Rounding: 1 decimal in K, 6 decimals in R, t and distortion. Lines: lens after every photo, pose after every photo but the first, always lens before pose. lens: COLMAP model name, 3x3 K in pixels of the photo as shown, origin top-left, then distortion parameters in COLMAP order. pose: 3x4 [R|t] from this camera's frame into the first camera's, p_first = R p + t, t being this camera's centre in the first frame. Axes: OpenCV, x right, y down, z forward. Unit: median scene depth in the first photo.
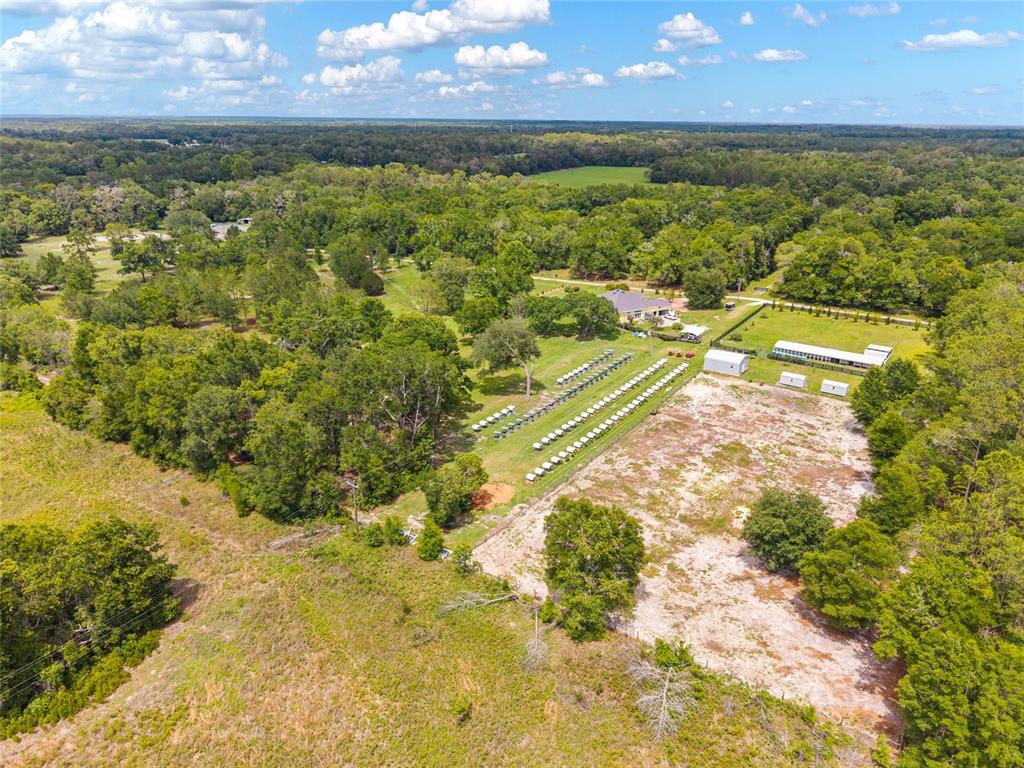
lens RADIAL K [[689.9, 0, 512.0], [0, 689.9, 384.0], [0, 0, 1]] dist [0.025530, -0.032467]
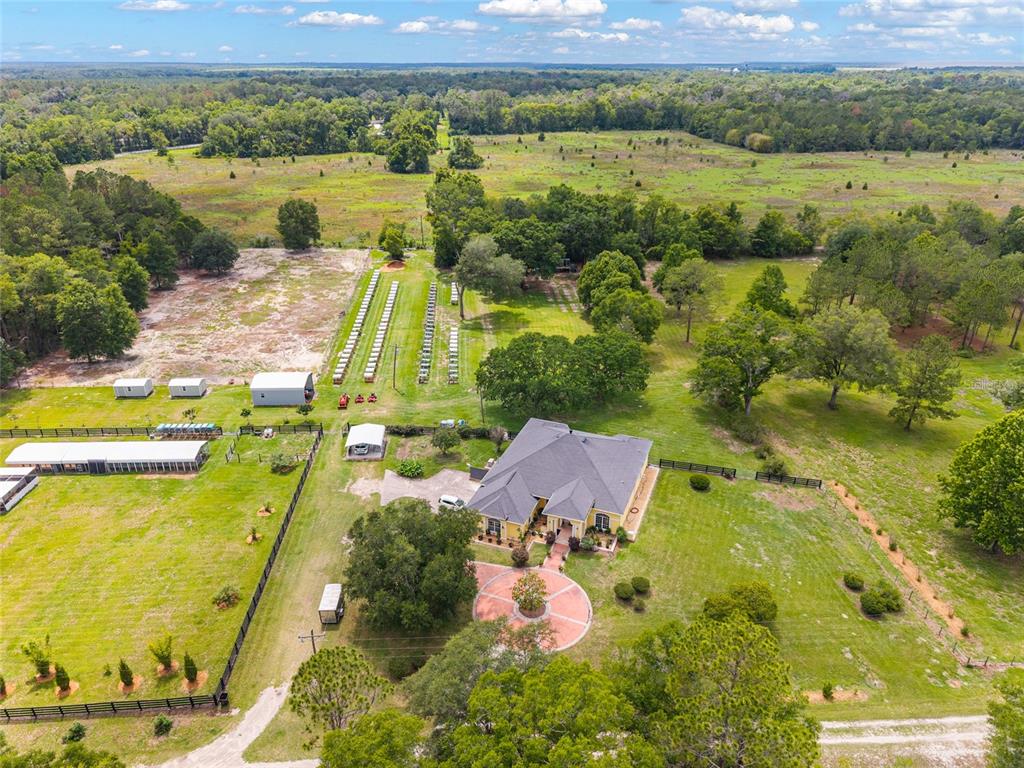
lens RADIAL K [[689.9, 0, 512.0], [0, 689.9, 384.0], [0, 0, 1]] dist [0.025530, -0.032467]
pose [[-0.776711, 0.263199, -0.572229, 0.743342], [-0.228621, 0.728738, 0.645502, -0.751395], [0.586901, 0.632193, -0.505846, 2.091119]]
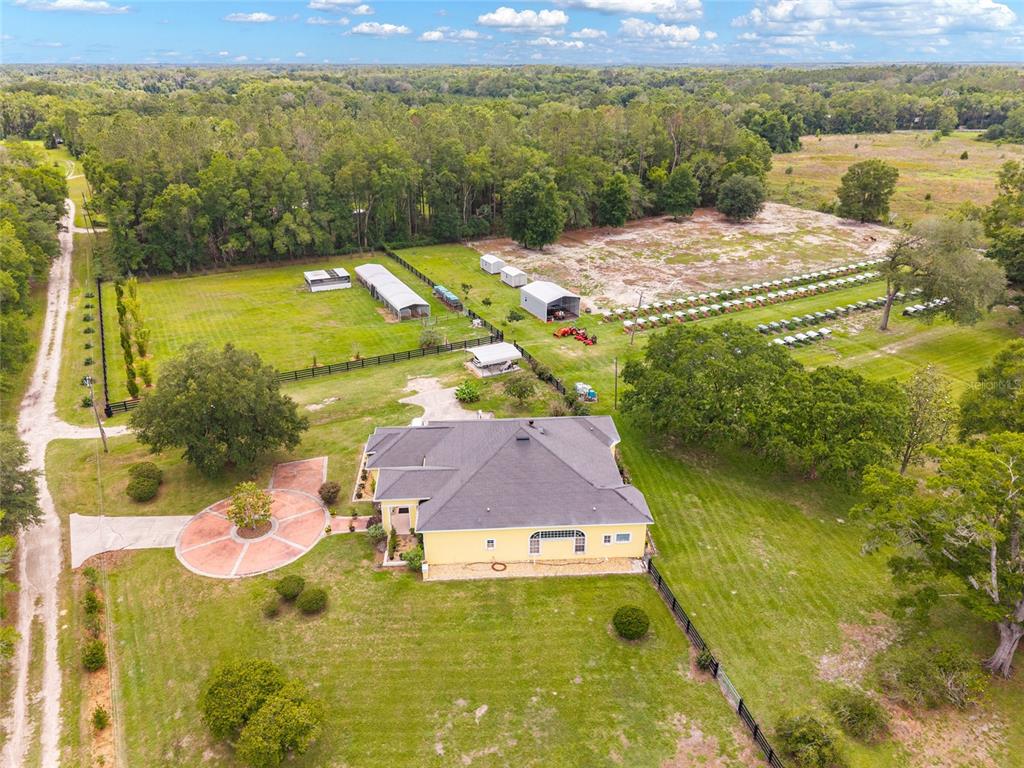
lens RADIAL K [[689.9, 0, 512.0], [0, 689.9, 384.0], [0, 0, 1]] dist [0.025530, -0.032467]
pose [[-0.897138, -0.192847, 0.397433, 0.091438], [0.151945, 0.710073, 0.687539, -0.612141], [-0.414796, 0.677205, -0.607731, 2.075864]]
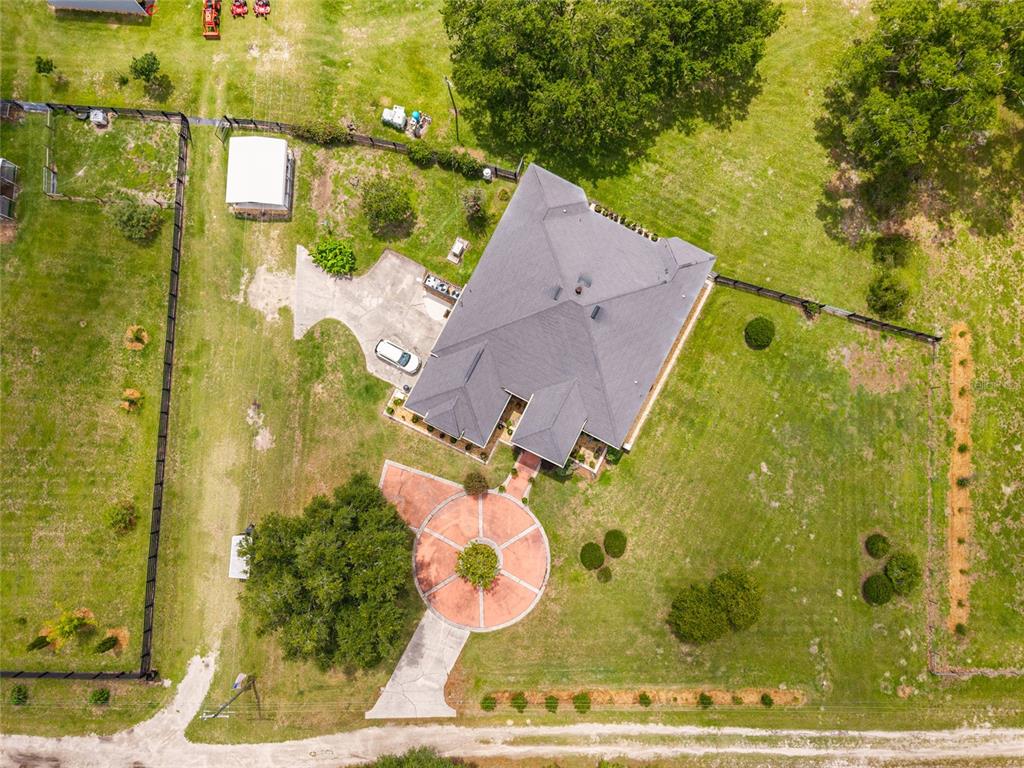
lens RADIAL K [[689.9, 0, 512.0], [0, 689.9, 384.0], [0, 0, 1]] dist [0.025530, -0.032467]
pose [[-0.836596, 0.545682, -0.048354, 0.369557], [-0.210833, -0.239247, 0.947792, -0.688000], [0.505625, 0.803114, 0.315200, 1.662299]]
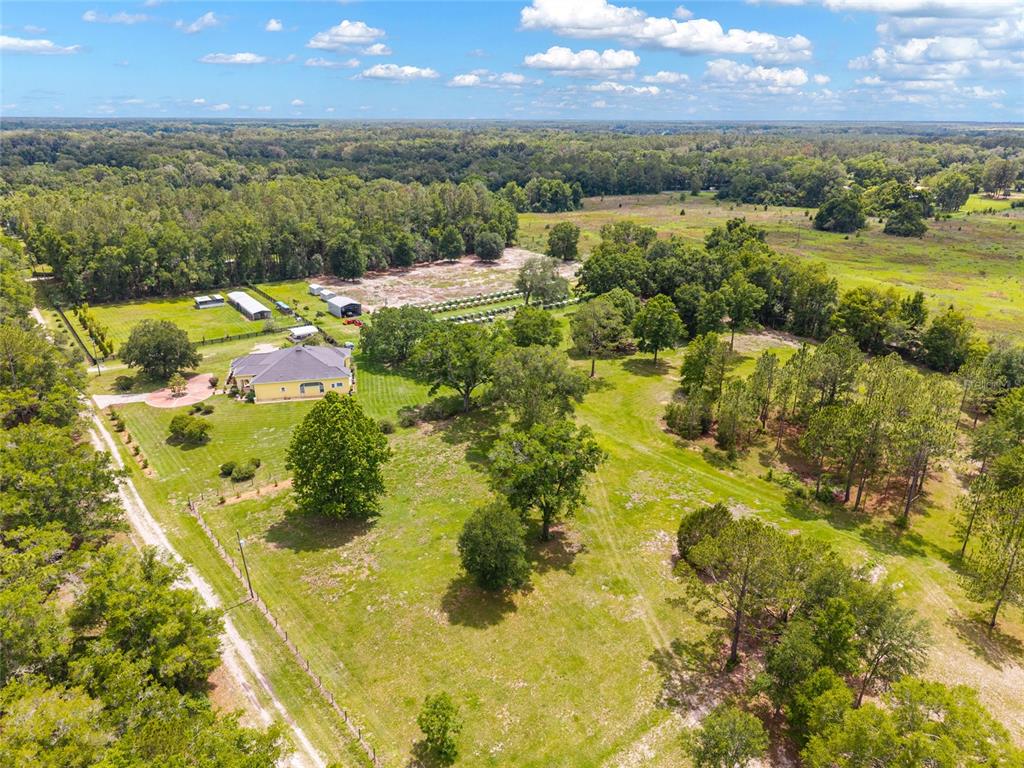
lens RADIAL K [[689.9, 0, 512.0], [0, 689.9, 384.0], [0, 0, 1]] dist [0.025530, -0.032467]
pose [[-0.955600, -0.117480, 0.270235, -0.394916], [0.093739, 0.748248, 0.656763, -0.937004], [-0.279359, 0.652935, -0.704013, 2.559885]]
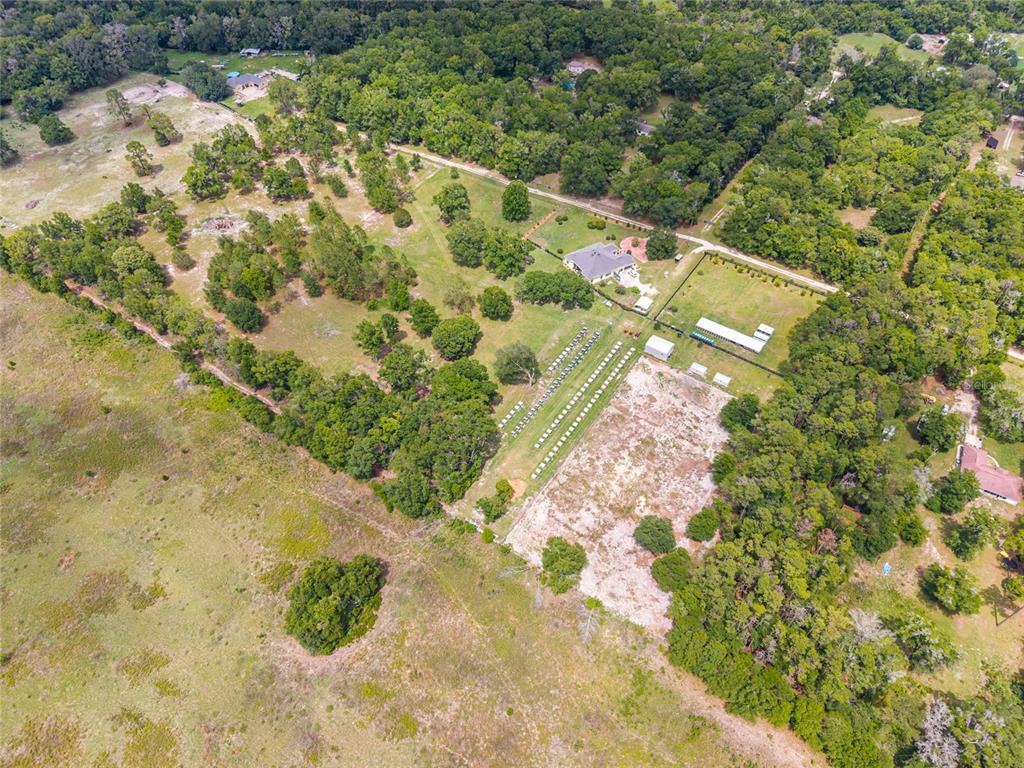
lens RADIAL K [[692.6, 0, 512.0], [0, 692.6, 384.0], [0, 0, 1]] dist [0.066982, -0.085177]
pose [[0.999759, -0.013481, 0.017353, -0.060237], [0.004229, 0.892974, 0.450088, -0.914944], [-0.021564, -0.449906, 0.892816, -0.555689]]
